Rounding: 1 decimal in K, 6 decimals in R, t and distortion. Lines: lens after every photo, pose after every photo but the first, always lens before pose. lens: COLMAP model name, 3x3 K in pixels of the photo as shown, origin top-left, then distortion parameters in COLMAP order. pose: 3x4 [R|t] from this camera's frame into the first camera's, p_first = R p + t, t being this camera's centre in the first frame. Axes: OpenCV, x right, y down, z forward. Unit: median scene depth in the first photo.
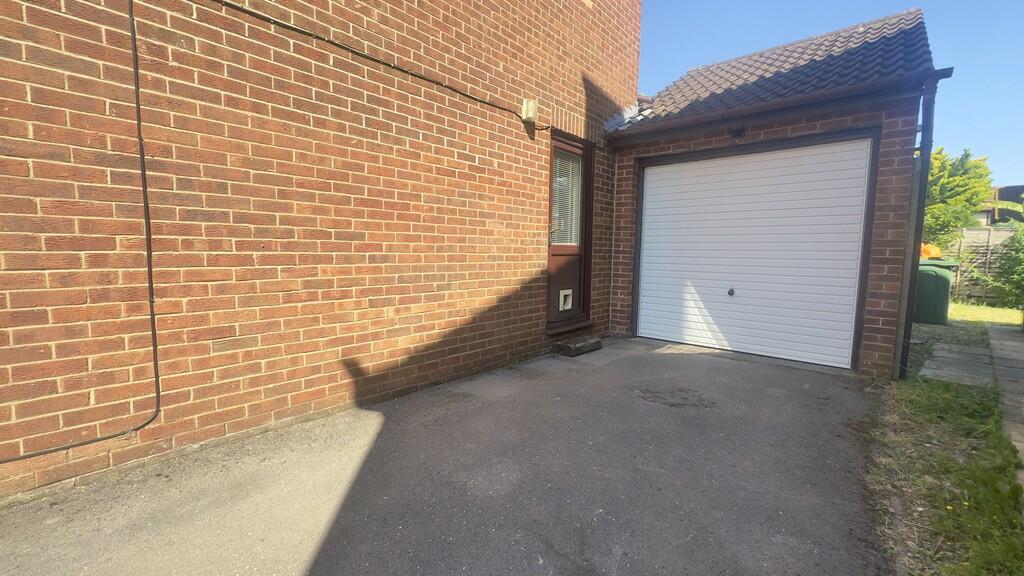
lens RADIAL K [[408.9, 0, 514.6], [0, 408.9, 288.9], [0, 0, 1]] dist [-0.002230, -0.000136]
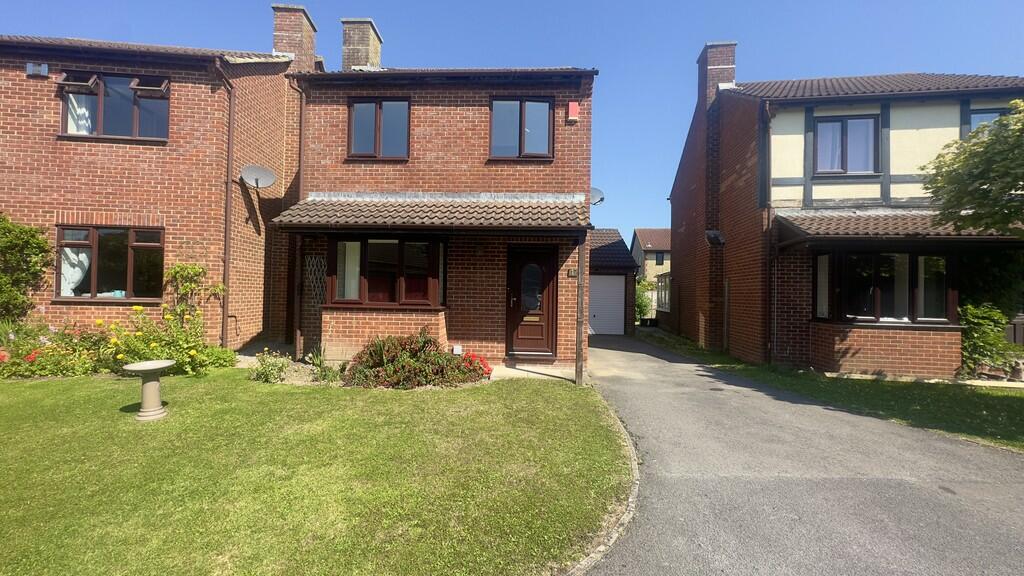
lens RADIAL K [[408.9, 0, 513.3], [0, 408.9, 287.1], [0, 0, 1]] dist [-0.002230, -0.000136]
pose [[0.766895, 0.012597, 0.641649, -1.803147], [0.052775, 0.995183, -0.082614, 0.011434], [-0.639599, 0.097220, 0.762536, -0.957801]]
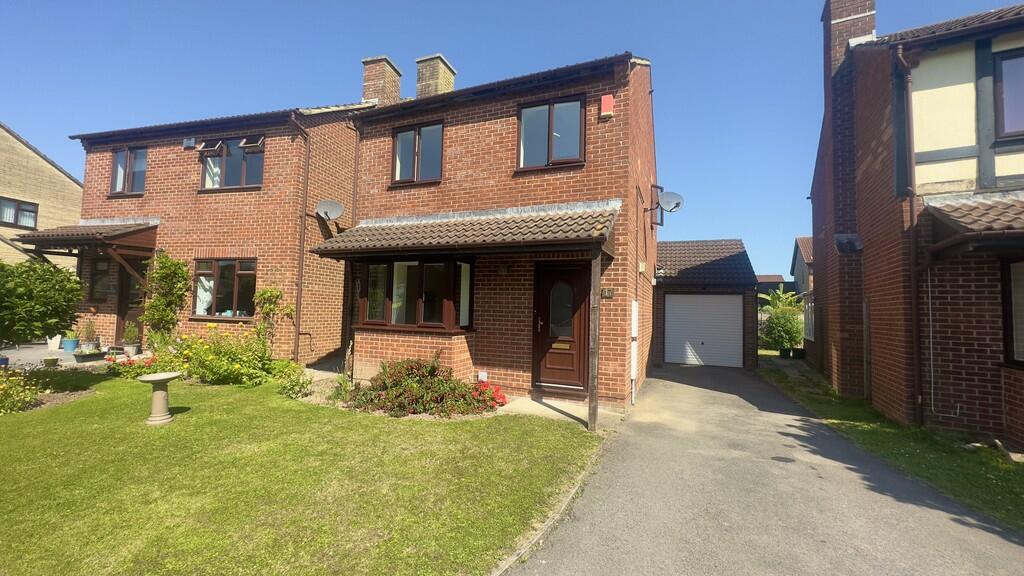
lens RADIAL K [[408.9, 0, 512.3], [0, 408.9, 287.6], [0, 0, 1]] dist [-0.002230, -0.000136]
pose [[0.943581, 0.031777, 0.329614, -1.390101], [0.016197, 0.989765, -0.141785, 0.004868], [-0.330746, 0.139124, 0.933408, -1.039739]]
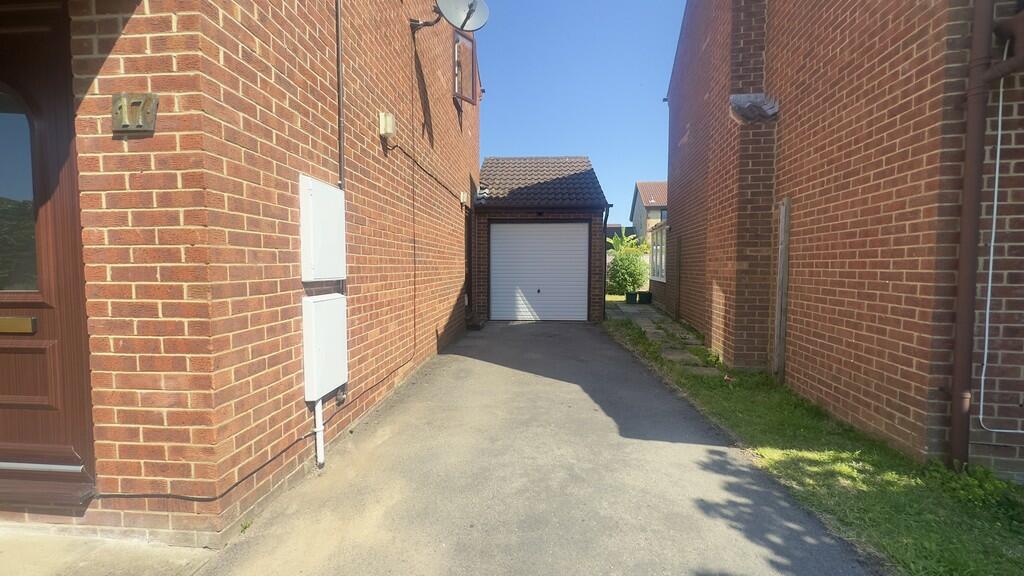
lens RADIAL K [[408.9, 0, 510.5], [0, 408.9, 286.6], [0, 0, 1]] dist [-0.002230, -0.000136]
pose [[0.787975, -0.043361, 0.614178, -0.699834], [0.068126, 0.997532, -0.016978, 0.010667], [-0.611926, 0.055220, 0.788985, -0.427209]]
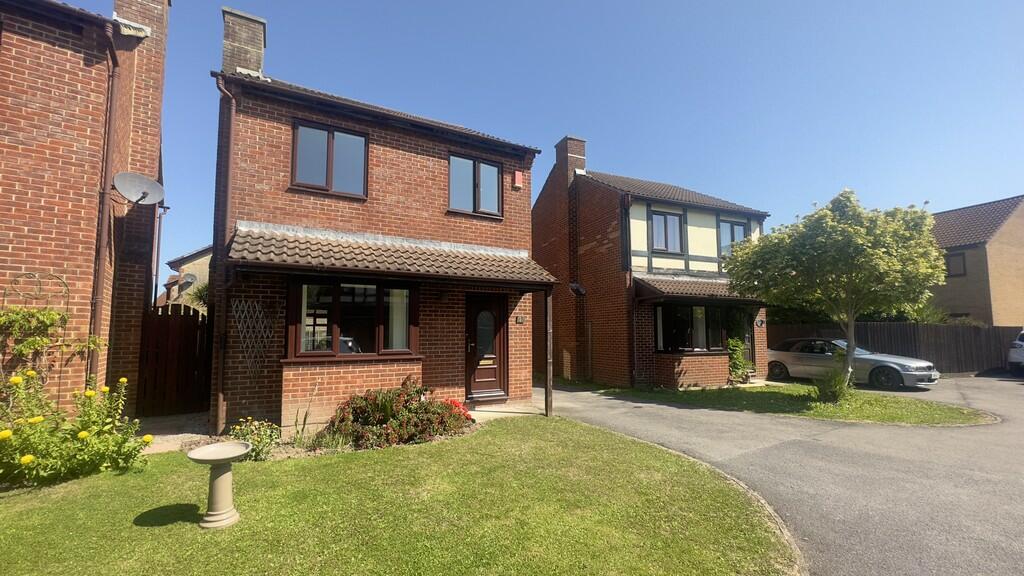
lens RADIAL K [[408.9, 0, 514.4], [0, 408.9, 308.3], [0, 0, 1]] dist [-0.002230, -0.000136]
pose [[0.324948, 0.047635, 0.944531, -2.270384], [0.099671, 0.991444, -0.084291, -0.054629], [-0.940465, 0.121533, 0.317420, -0.507236]]
